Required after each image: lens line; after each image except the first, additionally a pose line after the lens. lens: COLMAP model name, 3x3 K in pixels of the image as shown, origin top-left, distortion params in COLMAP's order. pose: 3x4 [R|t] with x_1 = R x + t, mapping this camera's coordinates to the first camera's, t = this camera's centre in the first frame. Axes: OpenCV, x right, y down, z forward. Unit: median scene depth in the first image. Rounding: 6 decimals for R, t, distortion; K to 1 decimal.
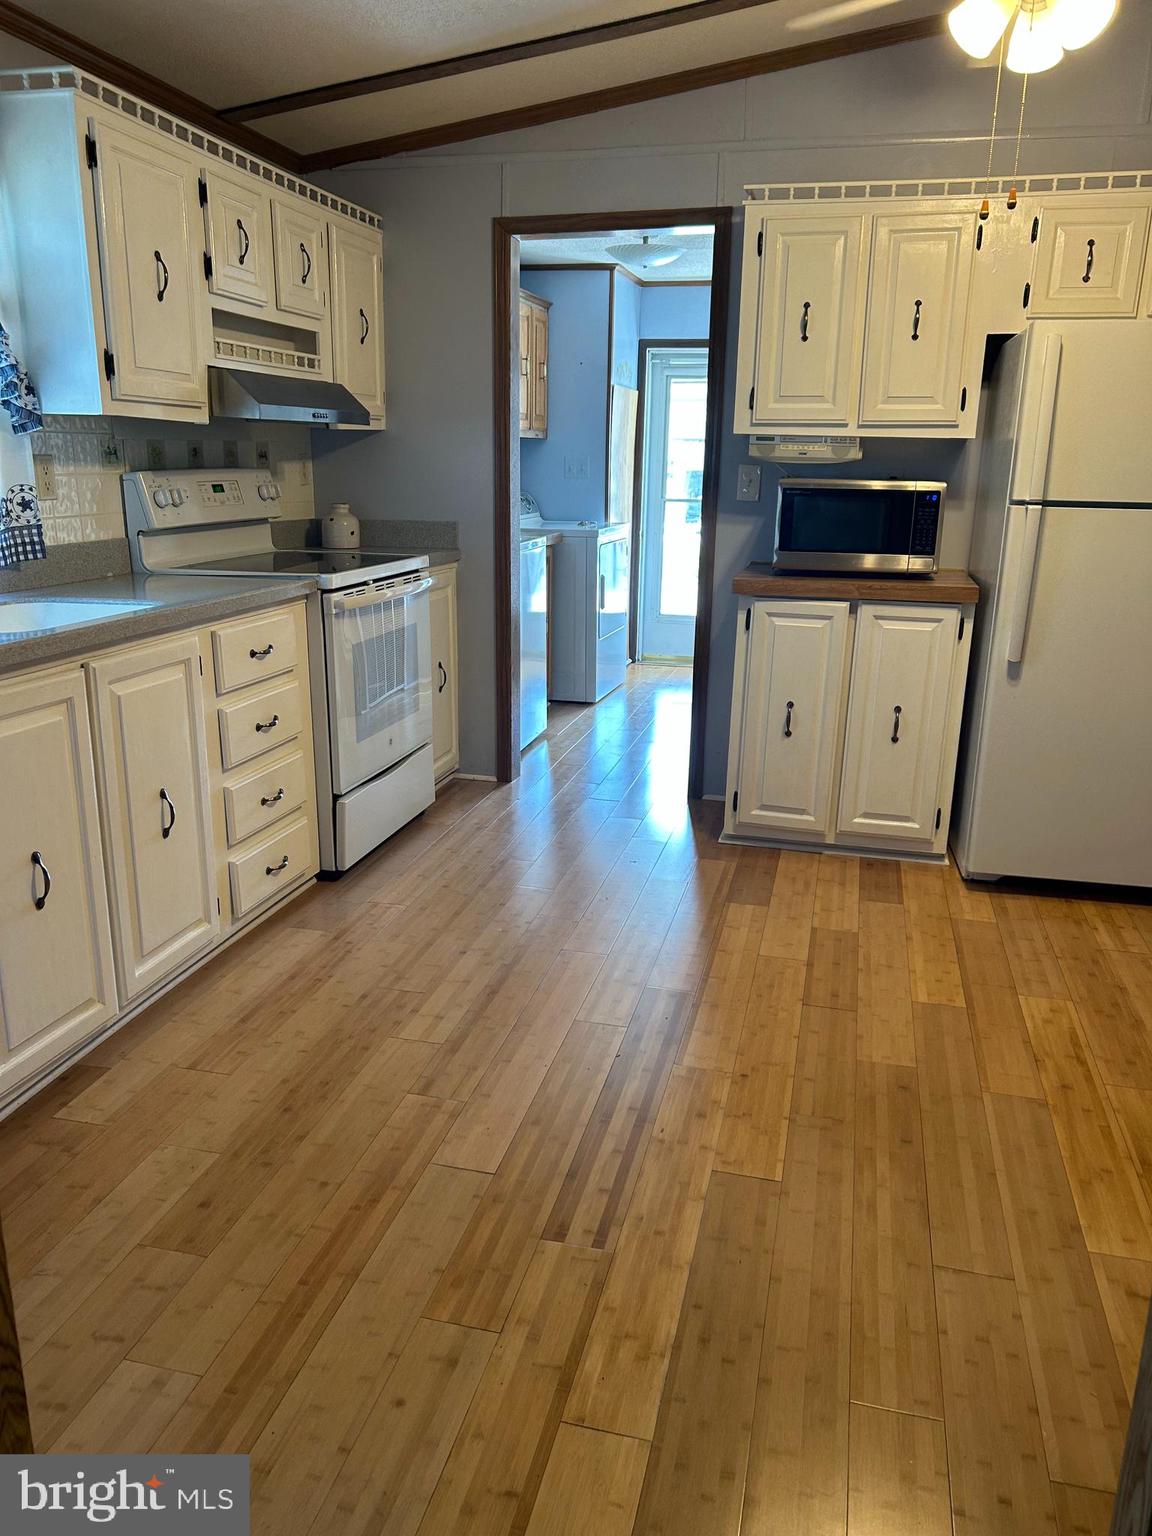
lens RADIAL K [[1158.1, 0, 579.2], [0, 1158.1, 777.9], [0, 0, 1]] dist [0.045869, -0.045343]
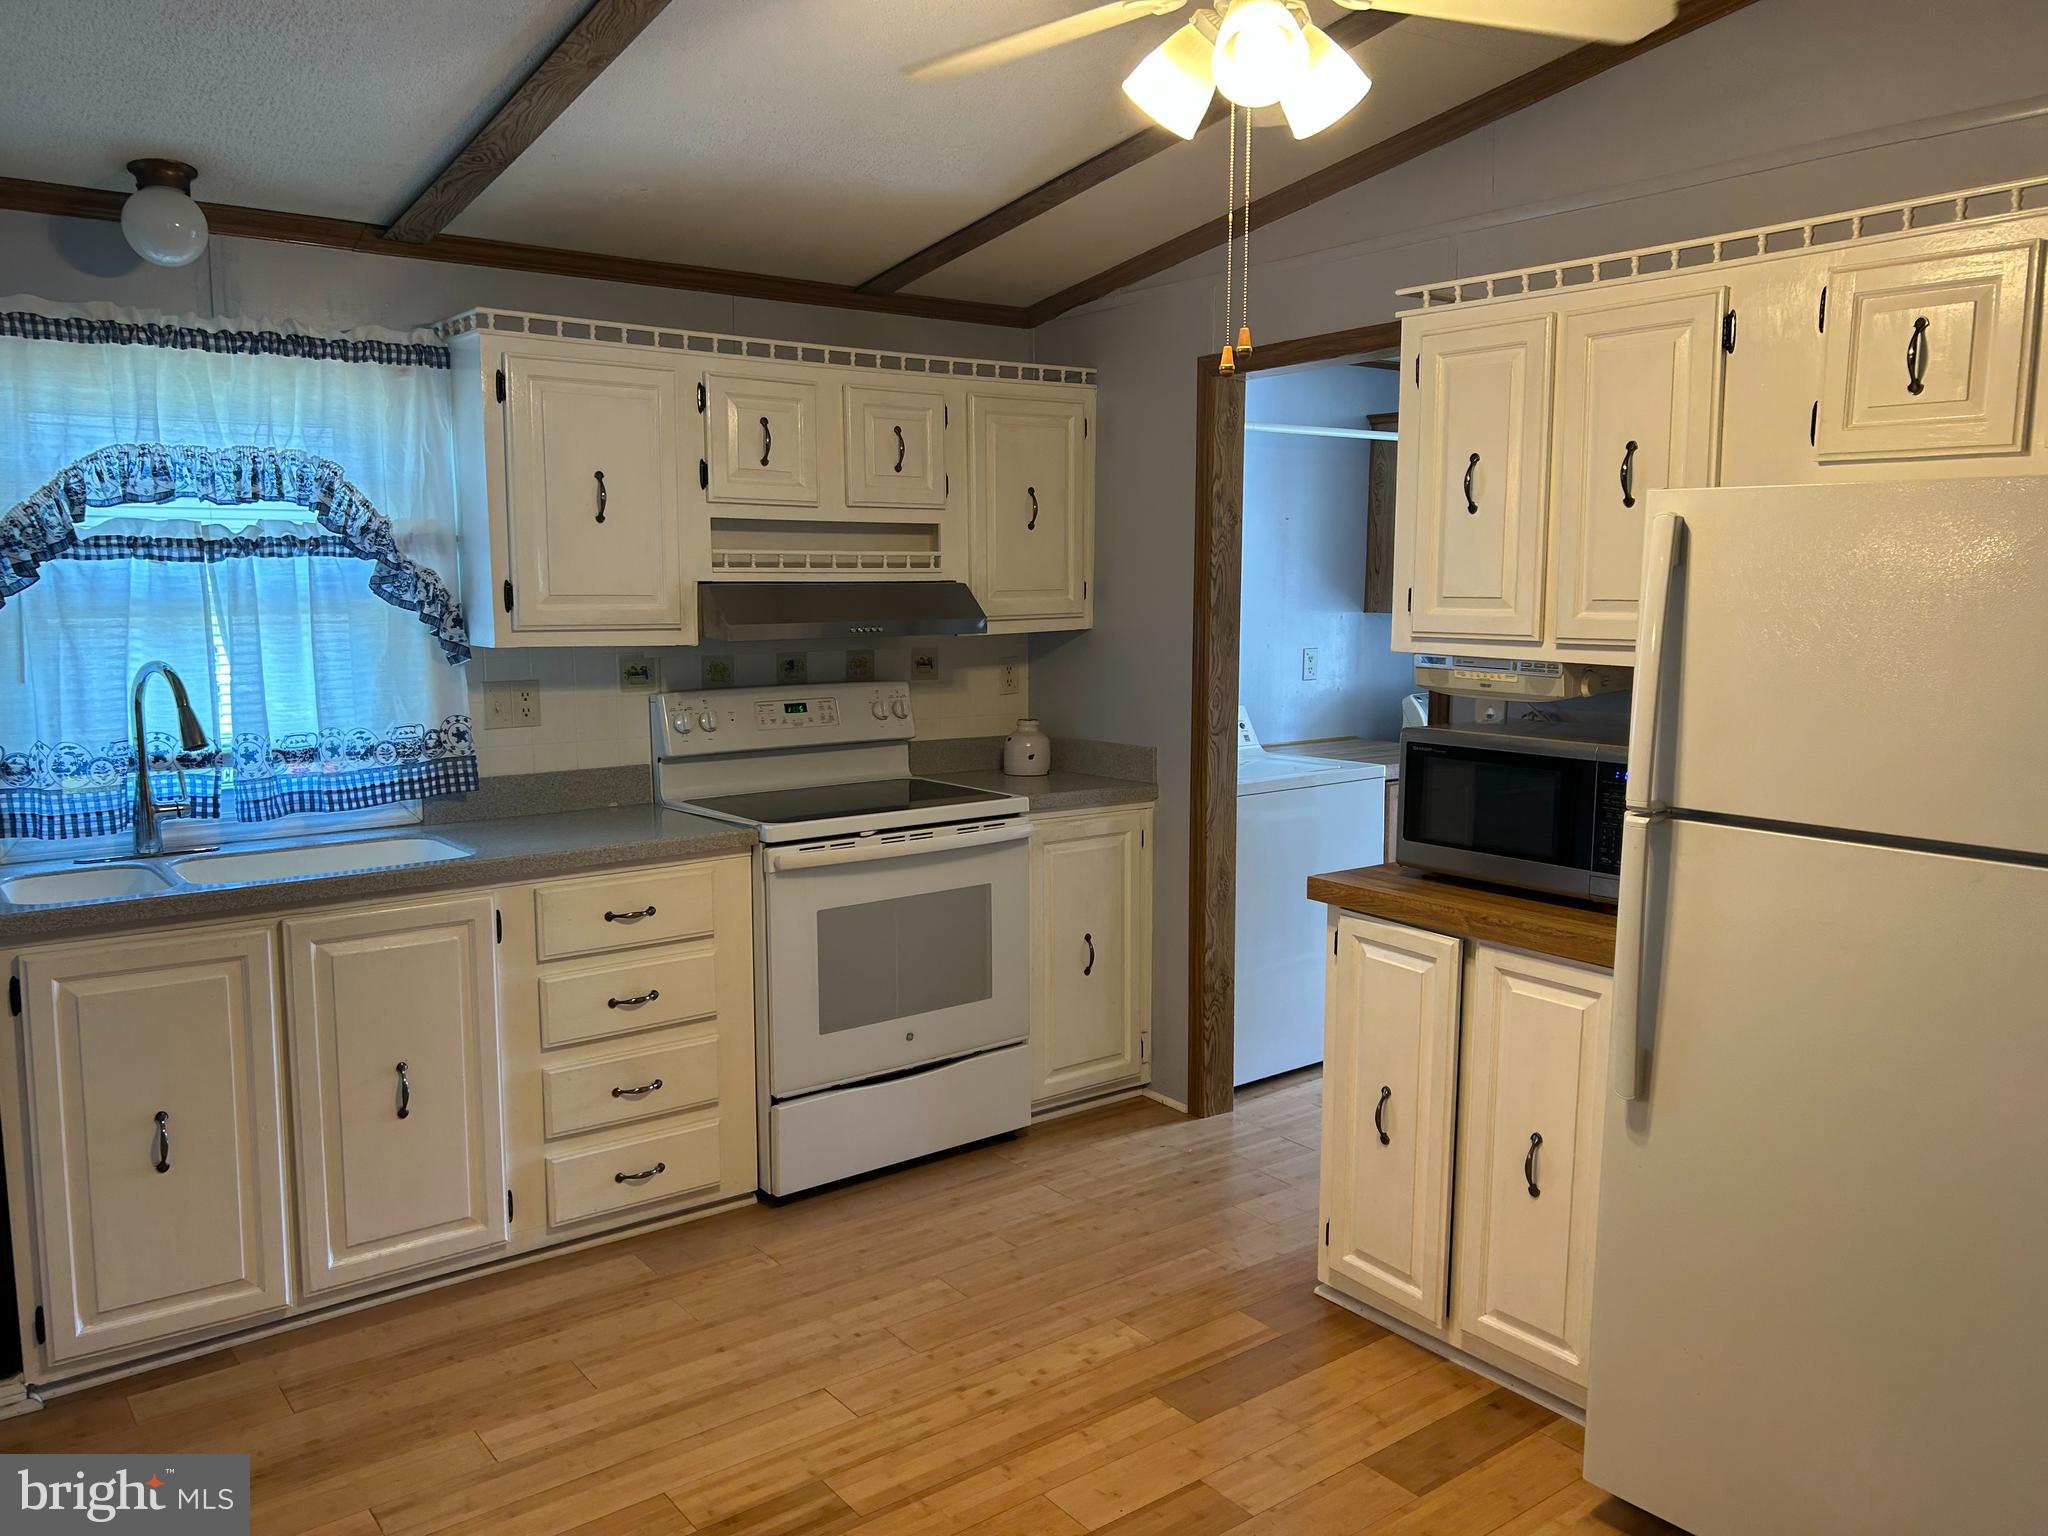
lens RADIAL K [[1544.1, 0, 1039.2], [0, 1544.1, 780.4], [0, 0, 1]] dist [0.045869, -0.045343]
pose [[0.779790, 0.068694, -0.622262, 0.609850], [-0.155437, 0.984082, -0.086151, -0.143468], [0.606438, 0.163902, 0.778054, 0.269748]]
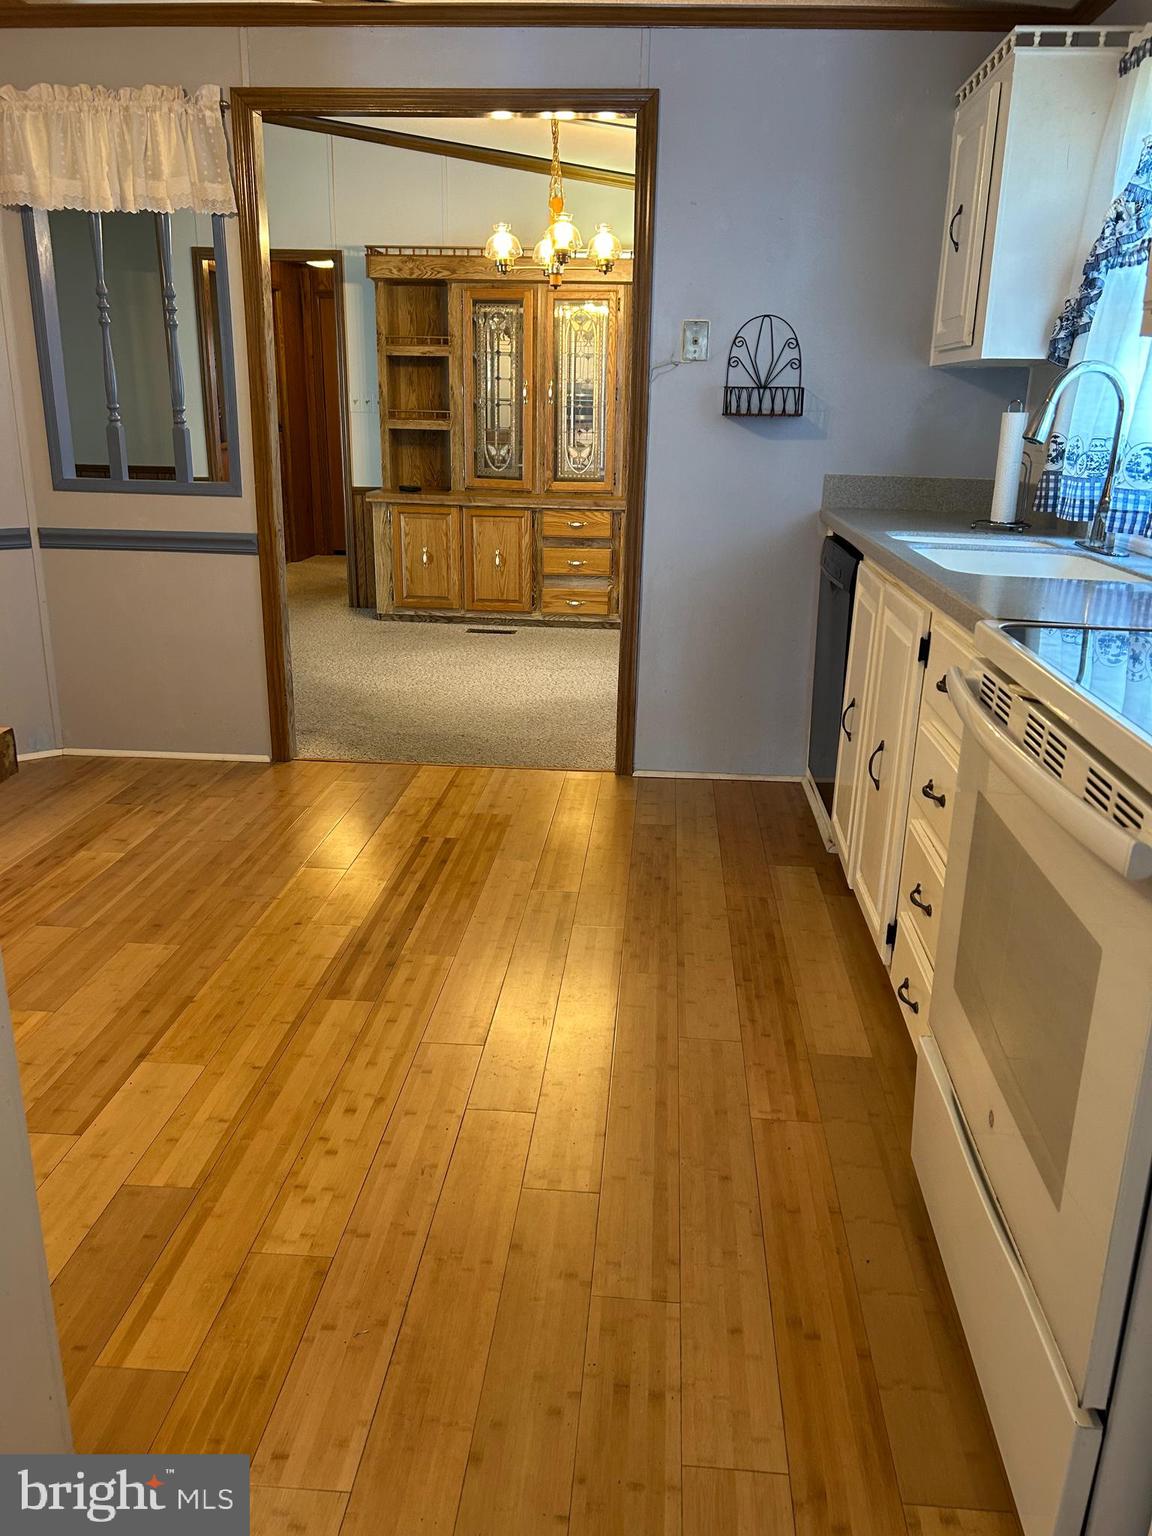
lens RADIAL K [[1158.1, 0, 586.1], [0, 1158.1, 764.9], [0, 0, 1]] dist [0.045869, -0.045343]
pose [[-0.985980, 0.009757, -0.166577, 0.039799], [-0.081974, 0.841195, 0.534482, -0.382626], [0.145339, 0.540643, -0.828602, 1.441190]]
